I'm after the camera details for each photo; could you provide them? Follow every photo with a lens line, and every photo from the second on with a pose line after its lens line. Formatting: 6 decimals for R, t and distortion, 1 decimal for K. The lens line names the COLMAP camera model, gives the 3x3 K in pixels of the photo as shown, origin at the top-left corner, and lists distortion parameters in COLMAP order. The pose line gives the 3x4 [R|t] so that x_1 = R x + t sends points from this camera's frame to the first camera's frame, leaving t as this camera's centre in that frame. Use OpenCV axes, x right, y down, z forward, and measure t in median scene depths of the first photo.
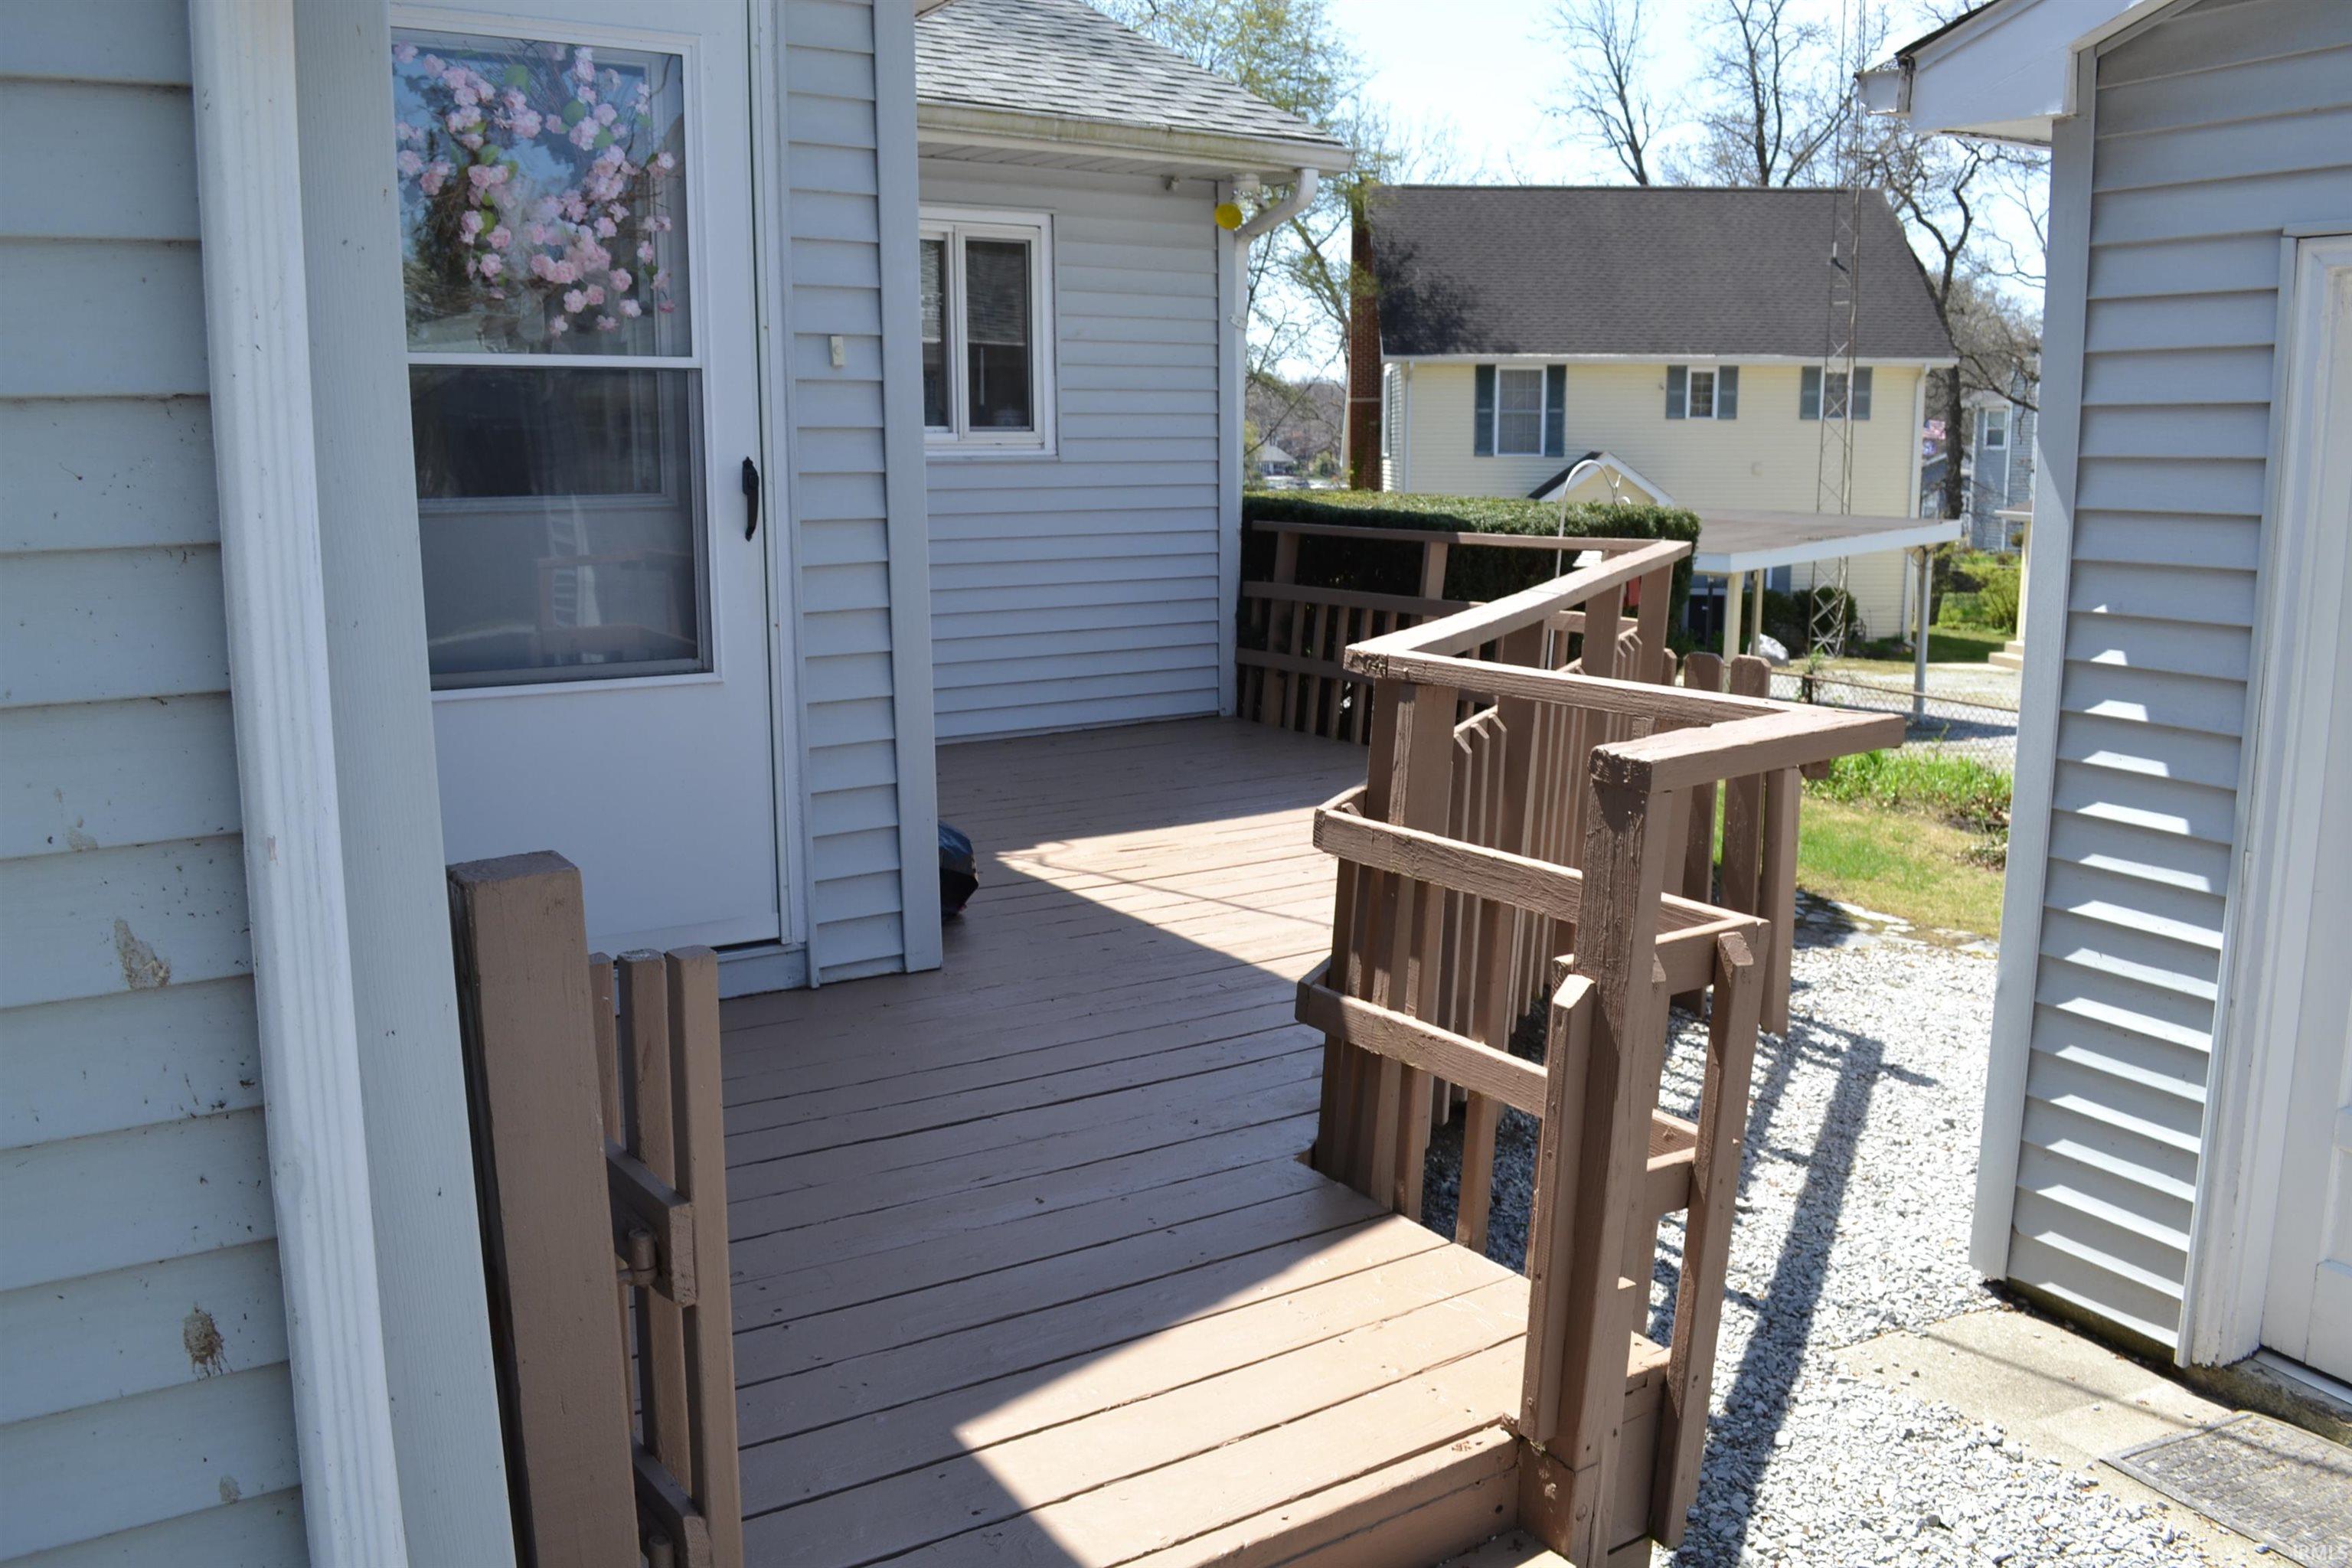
lens RADIAL K [[1894.6, 0, 1193.9], [0, 1894.6, 790.1], [0, 0, 1]] dist [-0.099262, 0.036167]
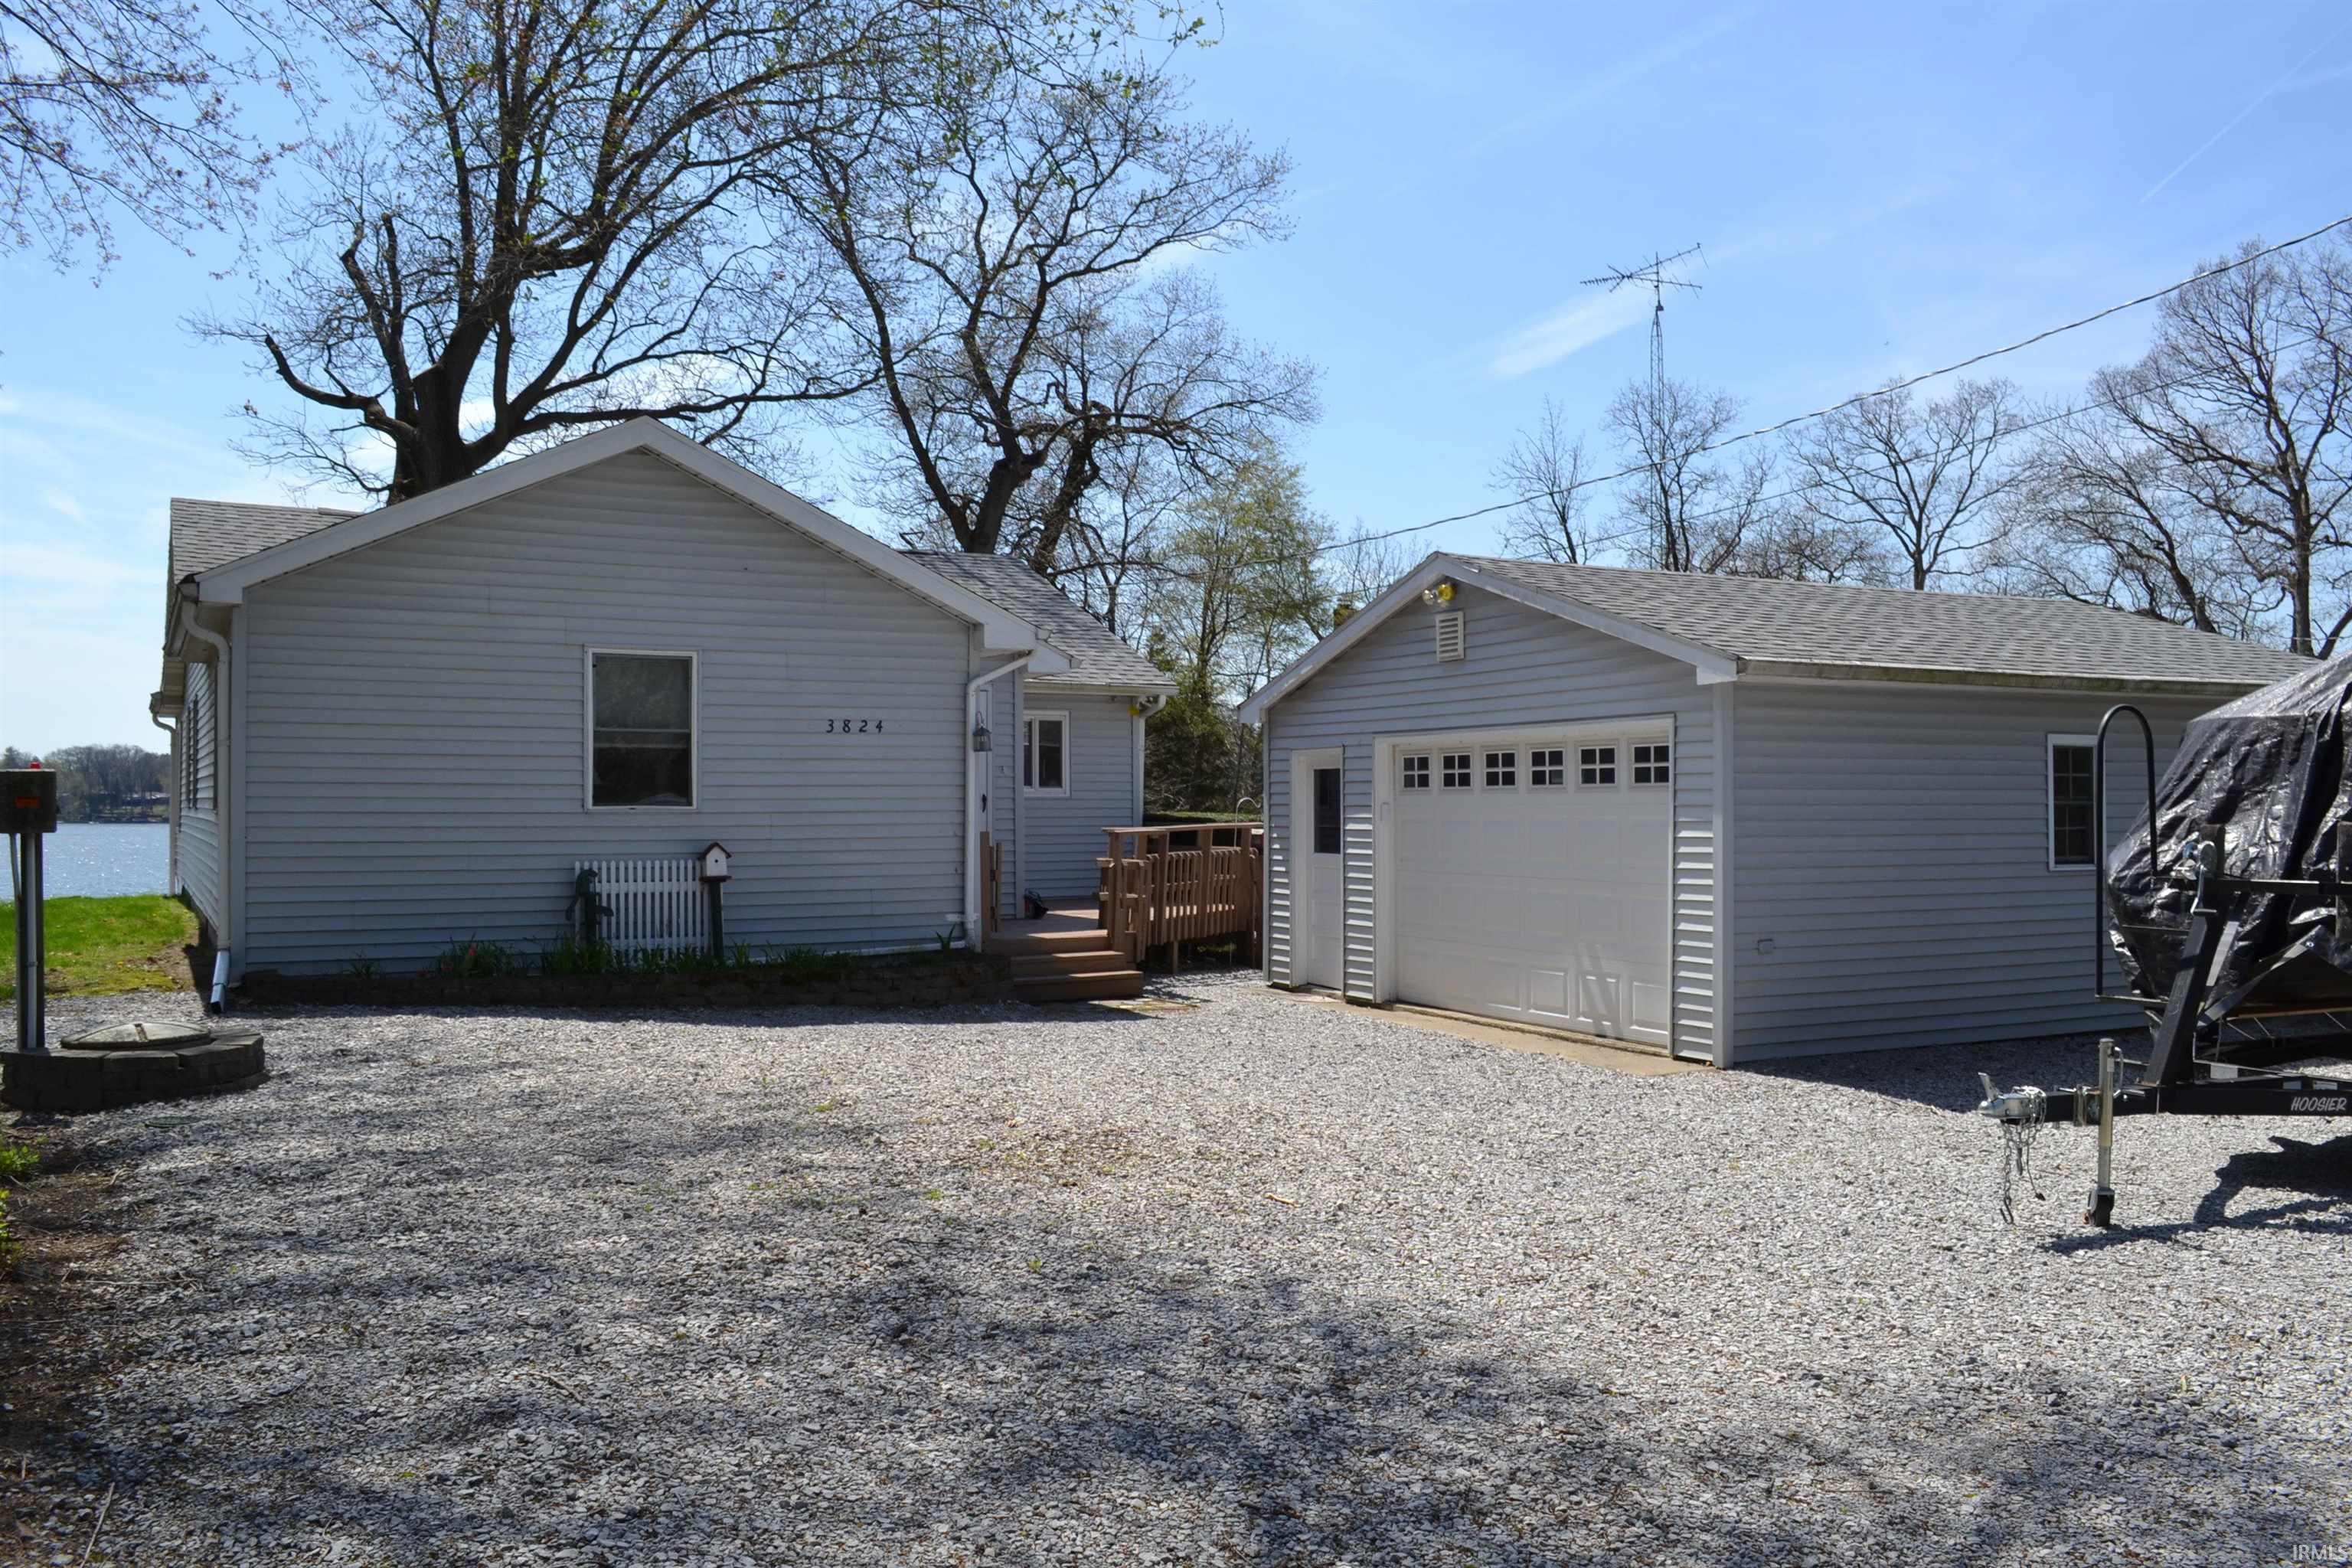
lens RADIAL K [[1894.6, 0, 1193.9], [0, 1894.6, 790.1], [0, 0, 1]] dist [-0.099262, 0.036167]
pose [[0.998880, 0.003173, -0.047219, 0.052286], [-0.011834, 0.982796, -0.184312, 0.070641], [0.045822, 0.184665, 0.981733, -0.376338]]
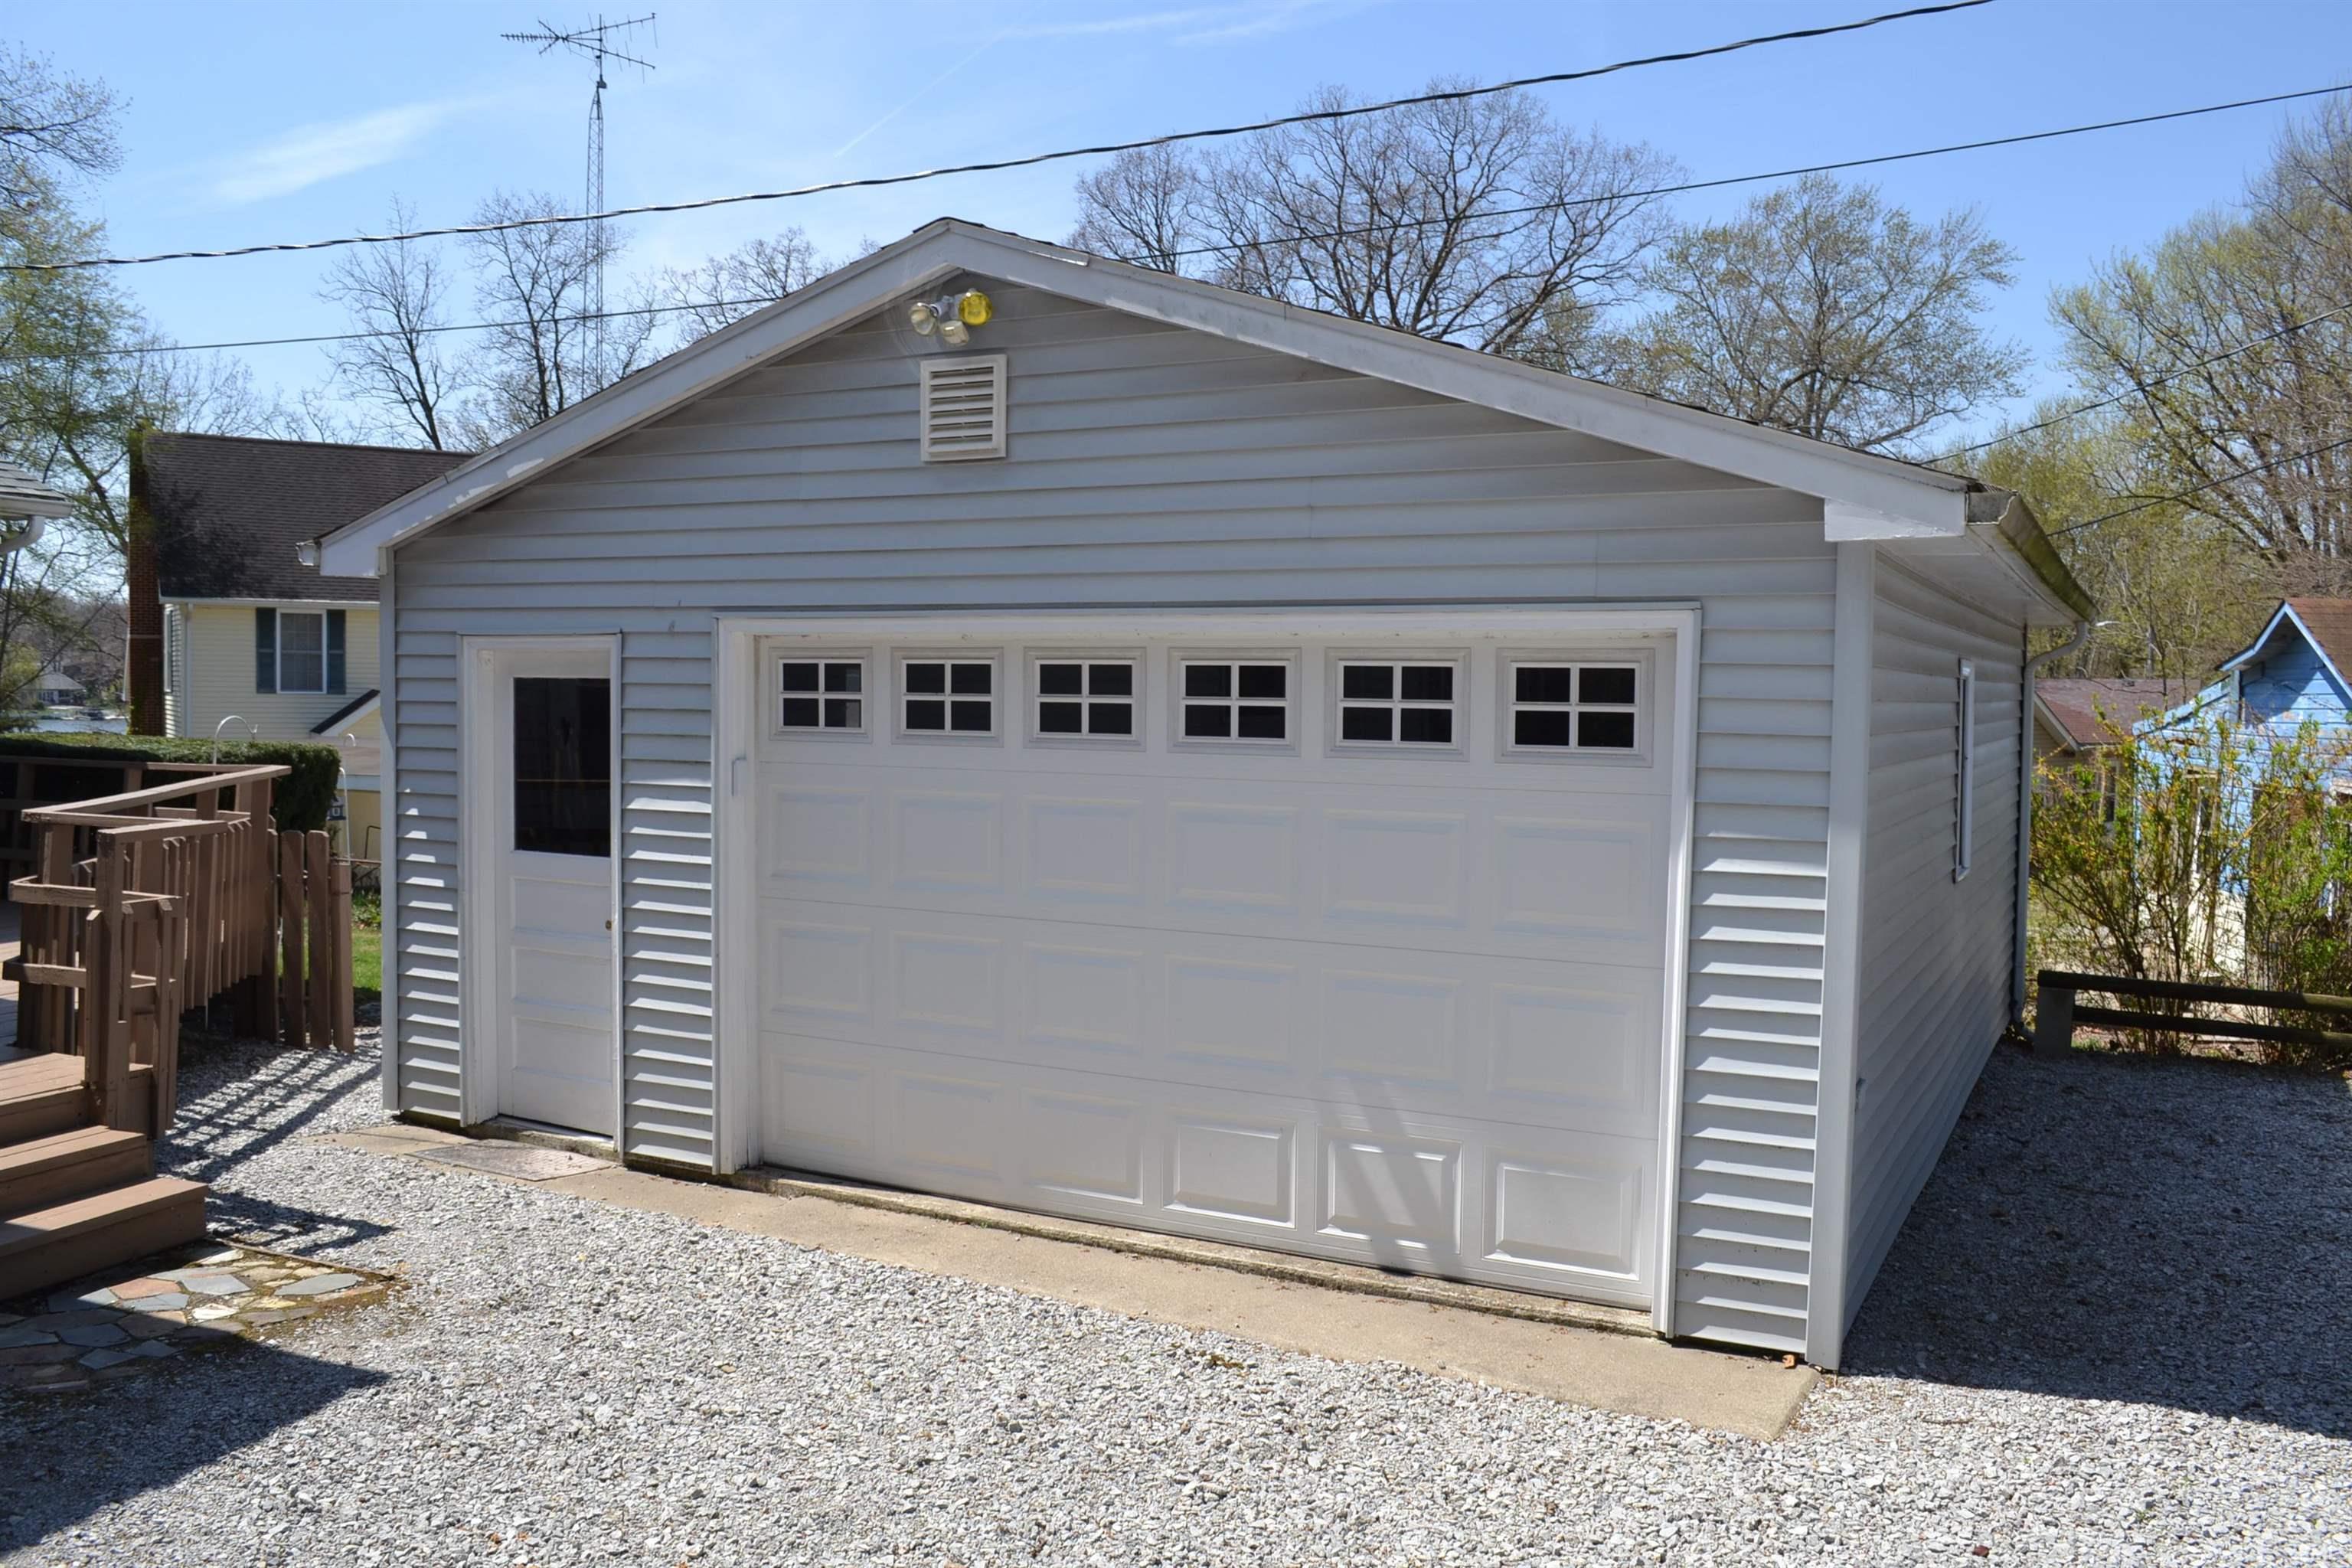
lens RADIAL K [[1894.6, 0, 1193.9], [0, 1894.6, 790.1], [0, 0, 1]] dist [-0.099262, 0.036167]
pose [[0.828147, -0.012450, 0.560373, 0.001312], [0.080395, 0.992054, -0.096771, 0.020210], [-0.554716, 0.125192, 0.822567, -0.142525]]
